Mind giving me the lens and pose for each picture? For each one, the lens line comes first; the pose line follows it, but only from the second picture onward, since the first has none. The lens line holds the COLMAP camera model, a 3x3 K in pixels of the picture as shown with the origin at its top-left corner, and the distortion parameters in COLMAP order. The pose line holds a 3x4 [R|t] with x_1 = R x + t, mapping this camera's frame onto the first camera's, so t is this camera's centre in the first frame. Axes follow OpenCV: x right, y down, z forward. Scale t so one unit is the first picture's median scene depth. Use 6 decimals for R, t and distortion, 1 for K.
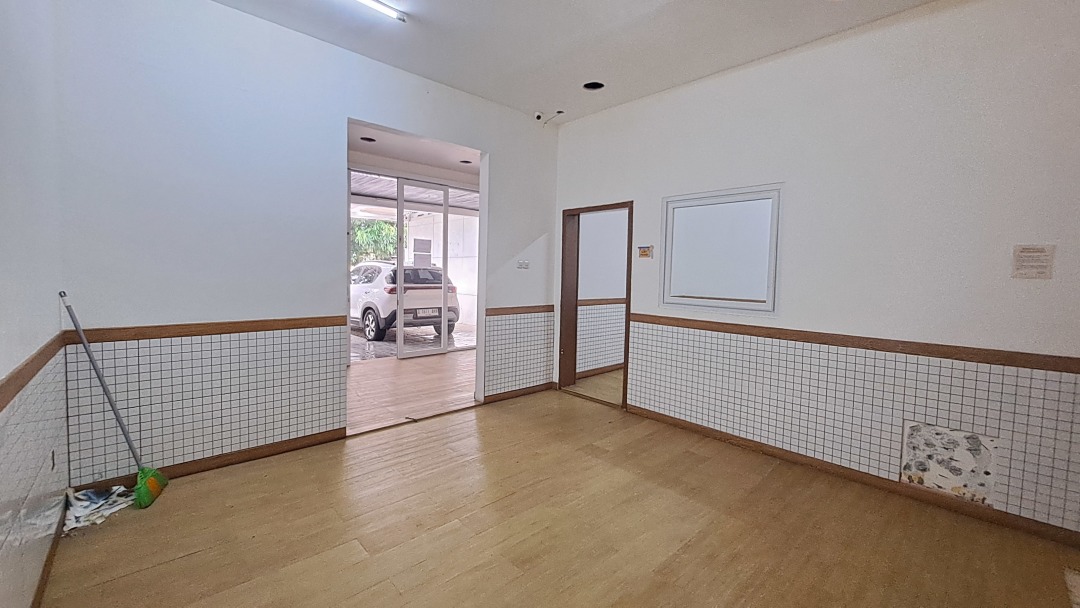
lens RADIAL K [[423.6, 0, 538.9], [0, 423.6, 291.9], [0, 0, 1]] dist [0.001079, 0.000247]
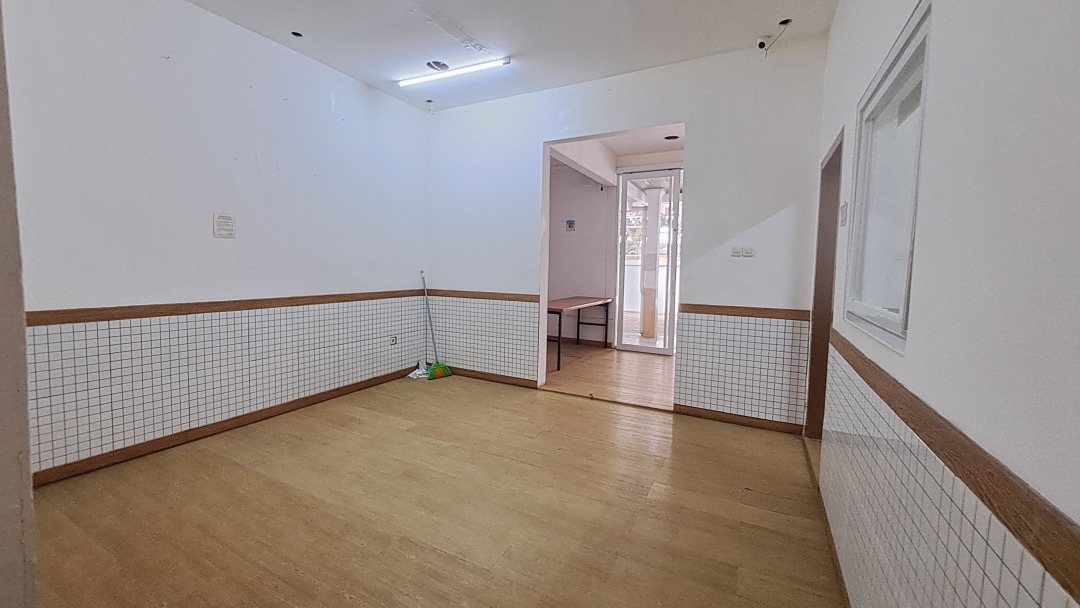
lens RADIAL K [[423.6, 0, 538.9], [0, 423.6, 291.9], [0, 0, 1]] dist [0.001079, 0.000247]
pose [[0.941778, -0.009524, 0.336101, -0.257982], [-0.002247, 0.999398, 0.034616, 0.006181], [-0.336228, -0.033356, 0.941190, -0.235195]]
